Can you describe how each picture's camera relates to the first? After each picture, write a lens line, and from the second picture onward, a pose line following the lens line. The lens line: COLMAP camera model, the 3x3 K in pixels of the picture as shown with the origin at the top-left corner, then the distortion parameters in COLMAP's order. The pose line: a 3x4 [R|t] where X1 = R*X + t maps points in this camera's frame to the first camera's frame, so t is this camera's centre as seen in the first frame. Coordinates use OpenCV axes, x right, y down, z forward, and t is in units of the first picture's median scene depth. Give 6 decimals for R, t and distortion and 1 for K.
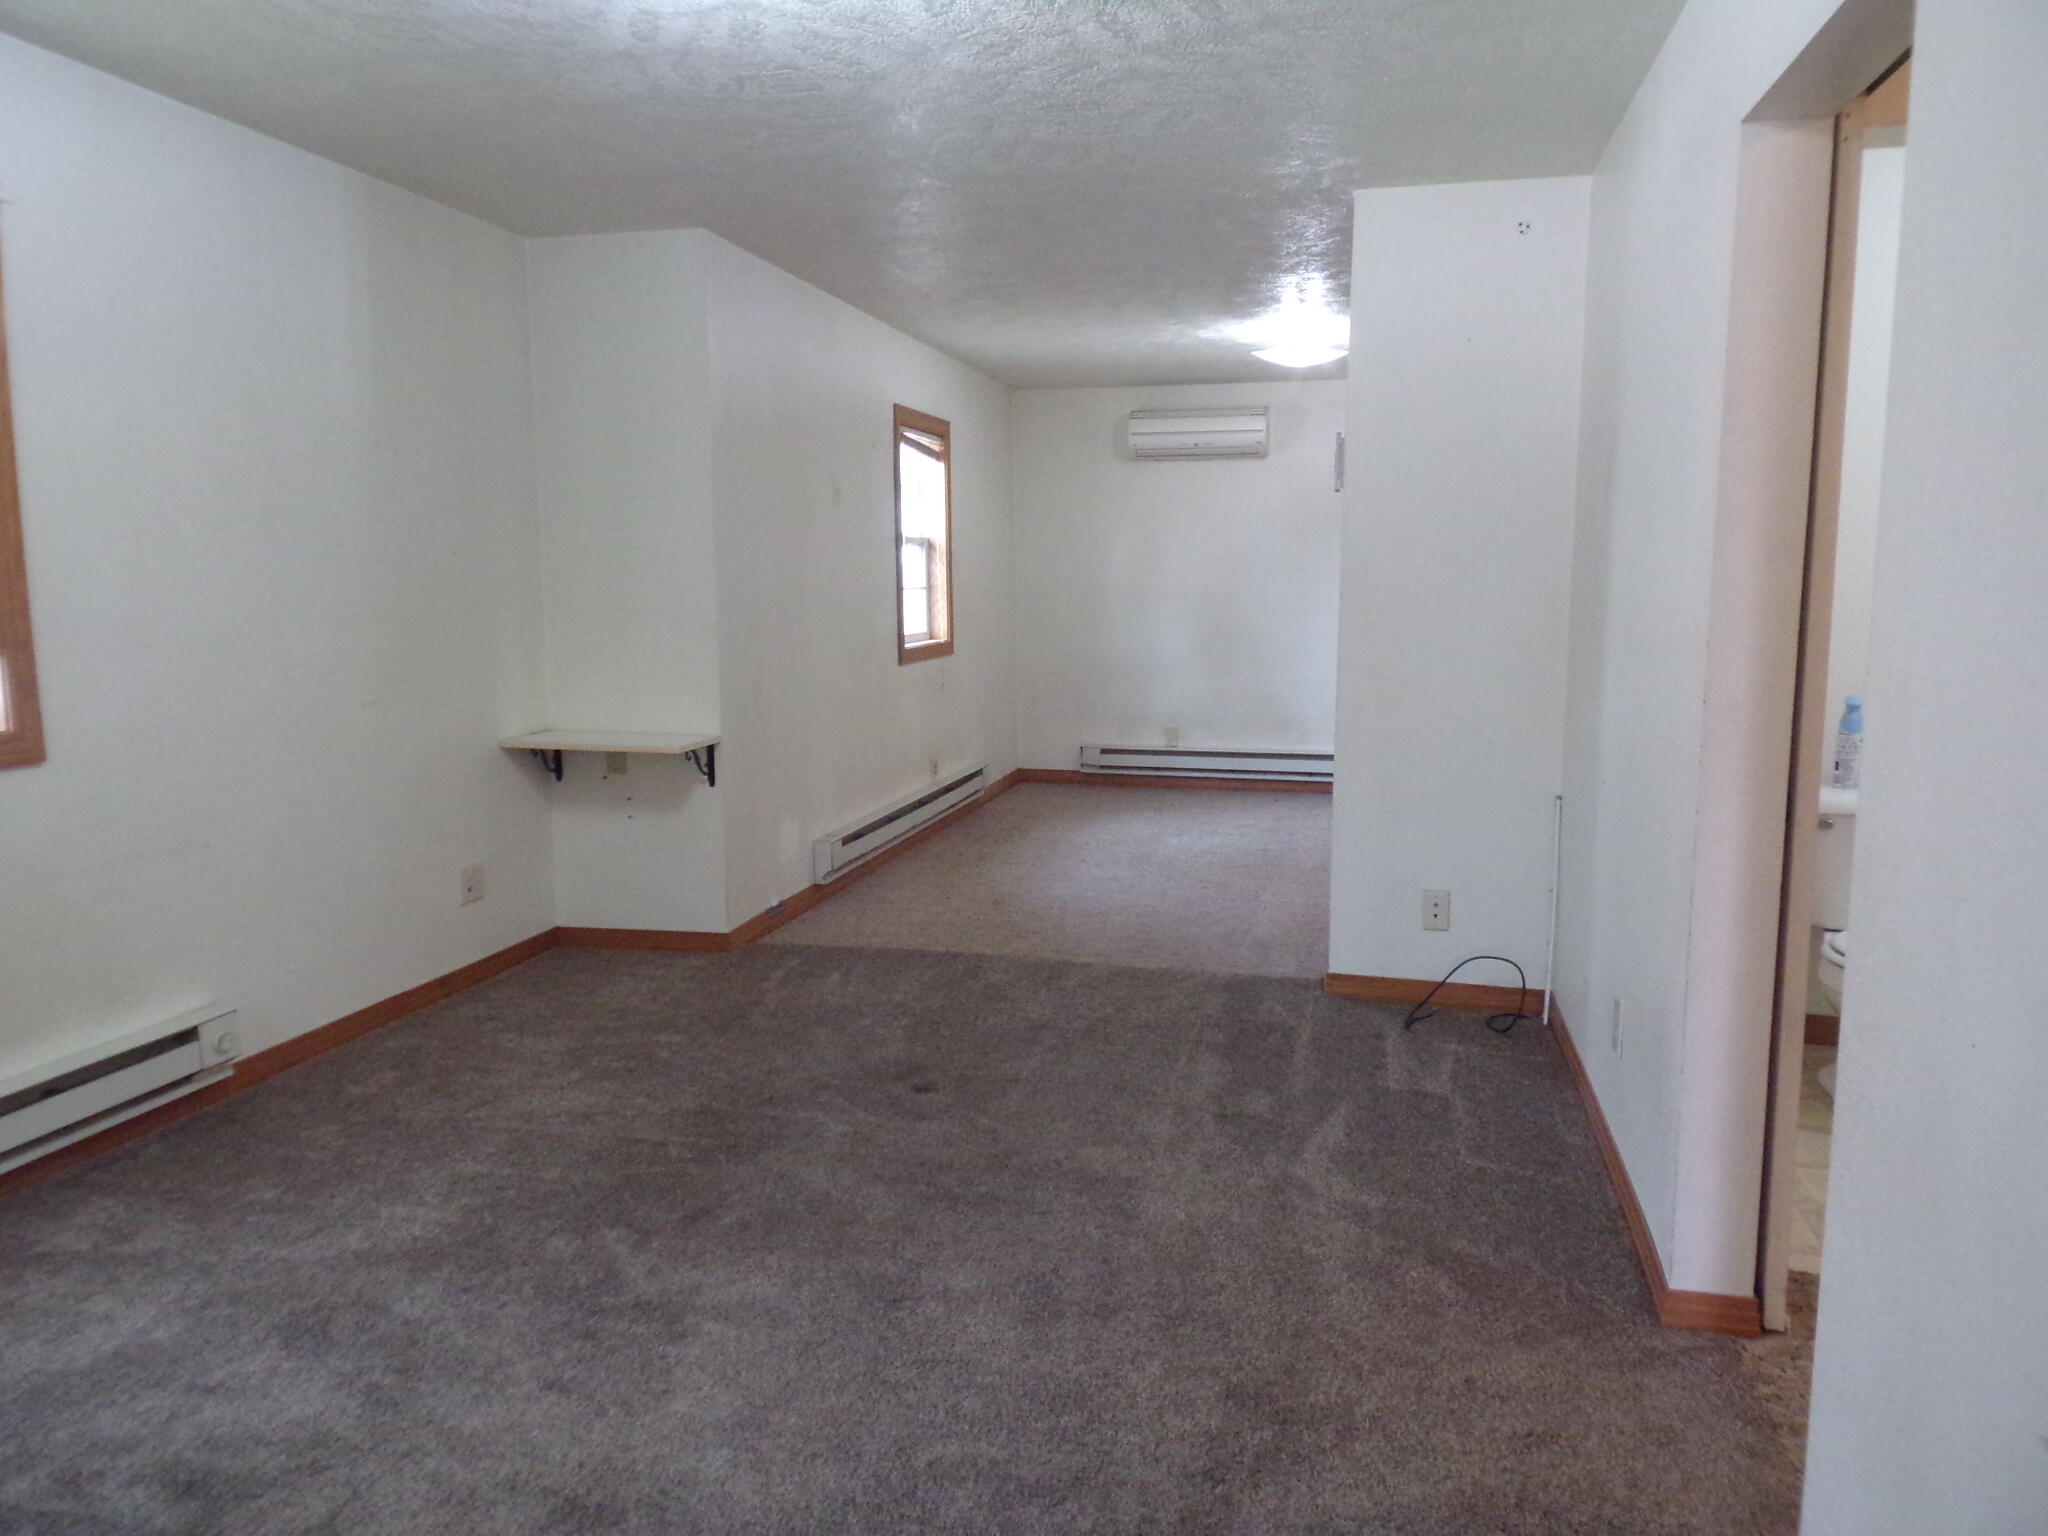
lens RADIAL K [[1438.4, 0, 1008.8], [0, 1438.4, 743.5], [0, 0, 1]] dist [0.074890, -0.091727]
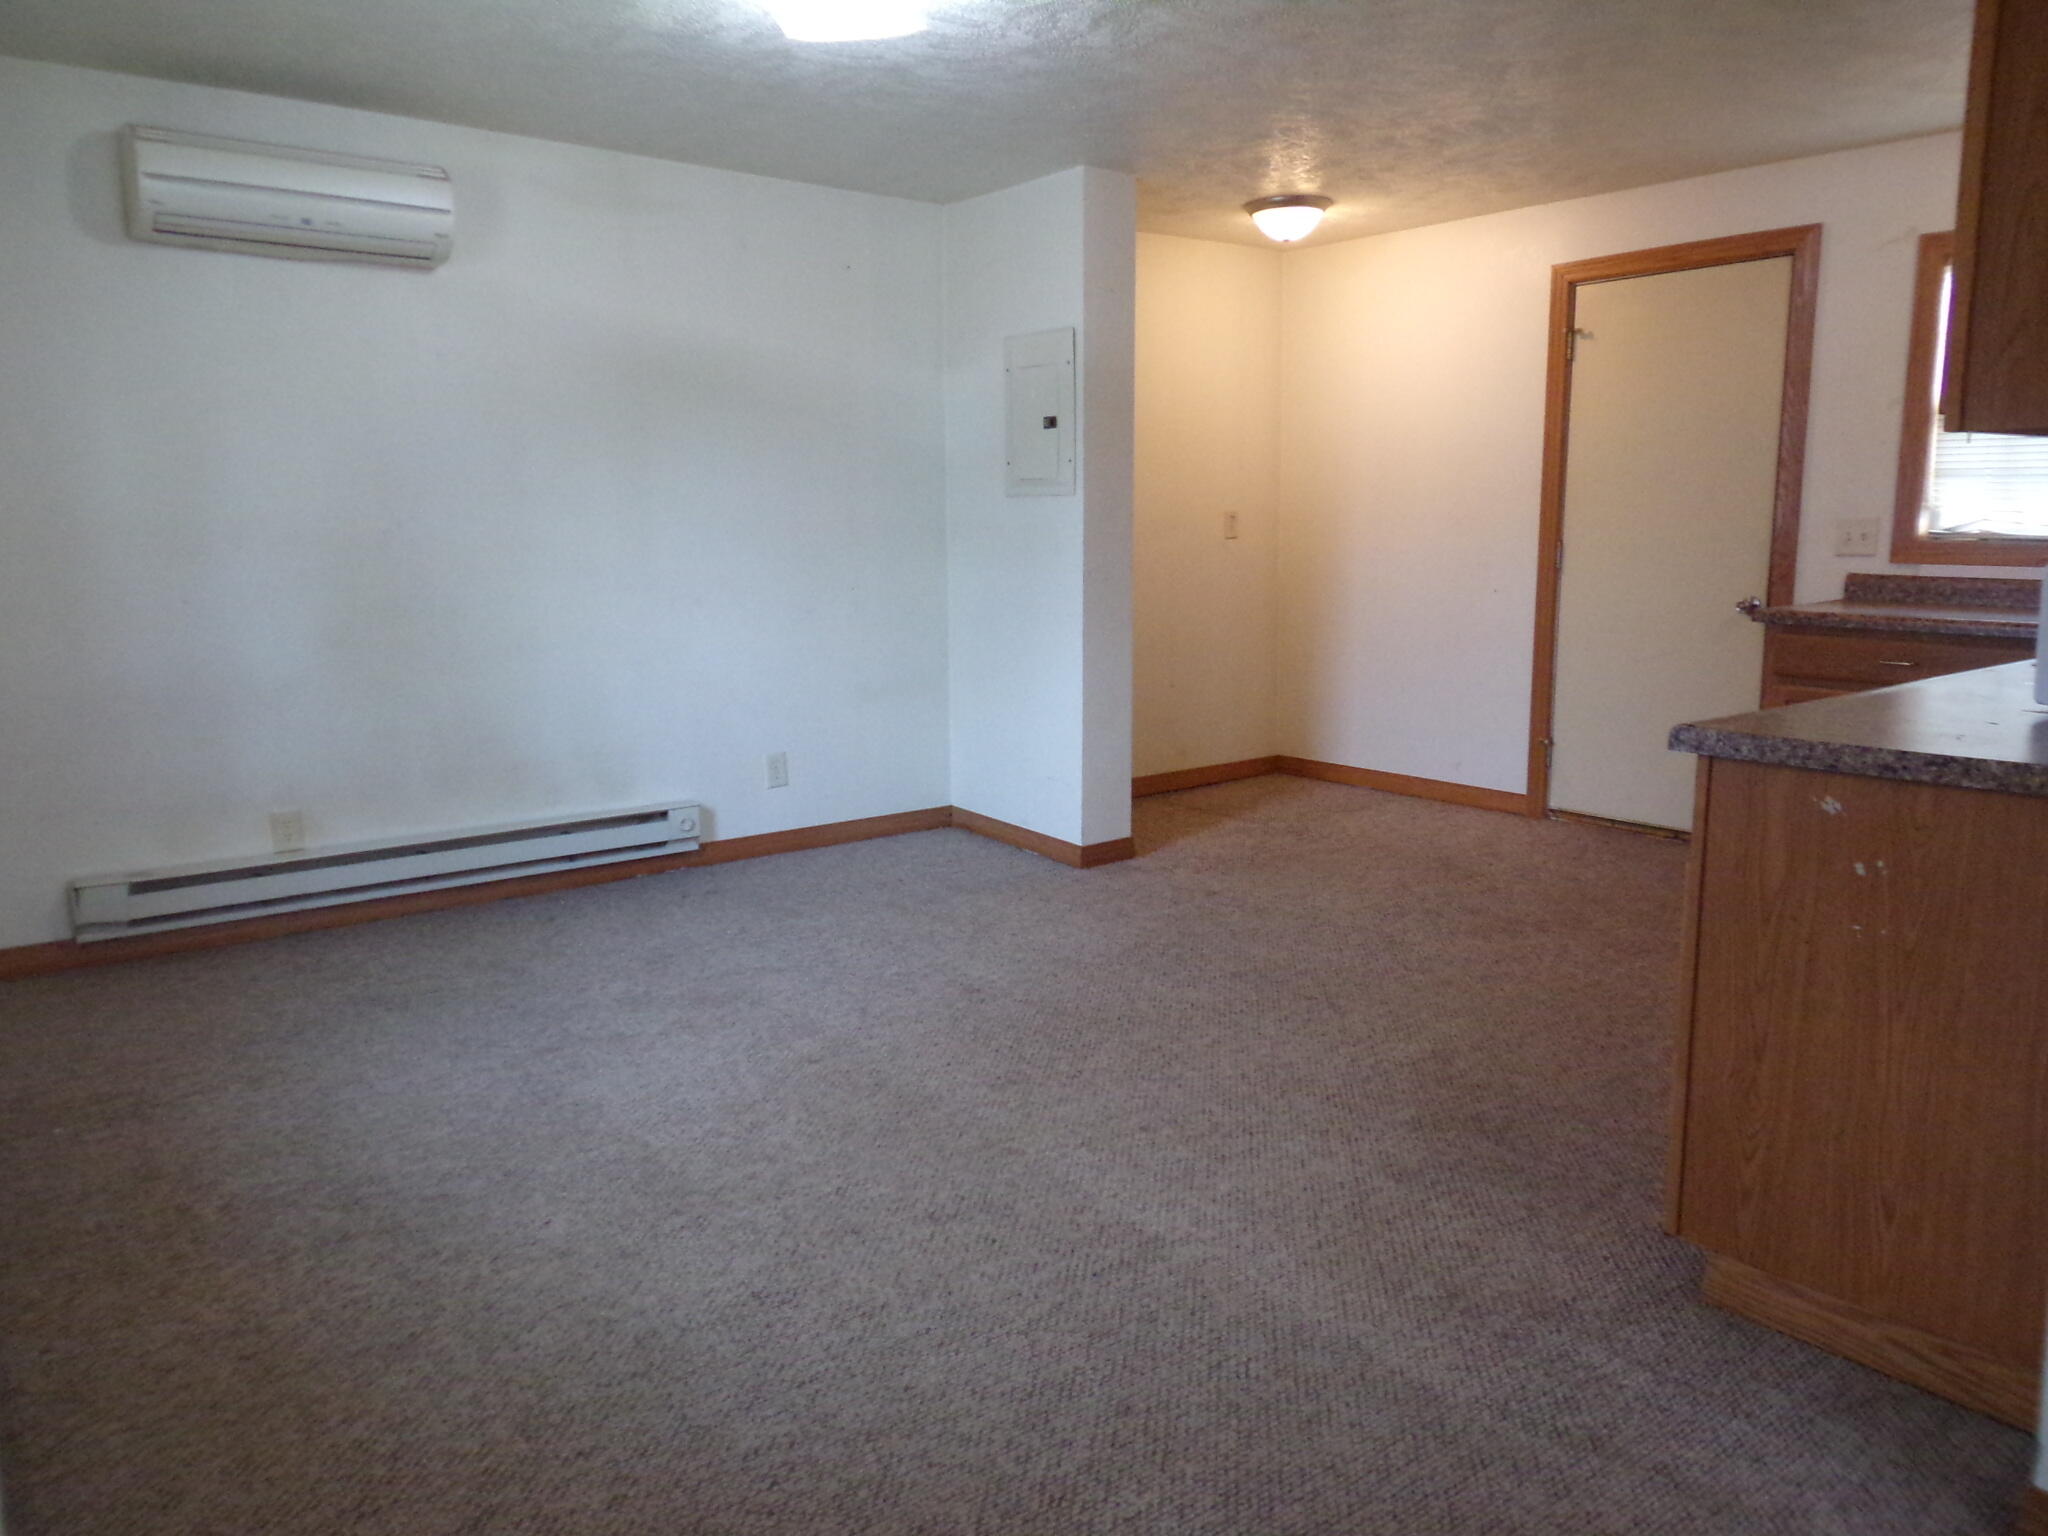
lens RADIAL K [[1438.4, 0, 1016.4], [0, 1438.4, 756.9], [0, 0, 1]] dist [0.074890, -0.091727]
pose [[0.624339, -0.132859, 0.769772, -0.238376], [0.096950, 0.990990, 0.092408, -0.111458], [-0.775114, 0.016936, 0.631594, 1.066533]]
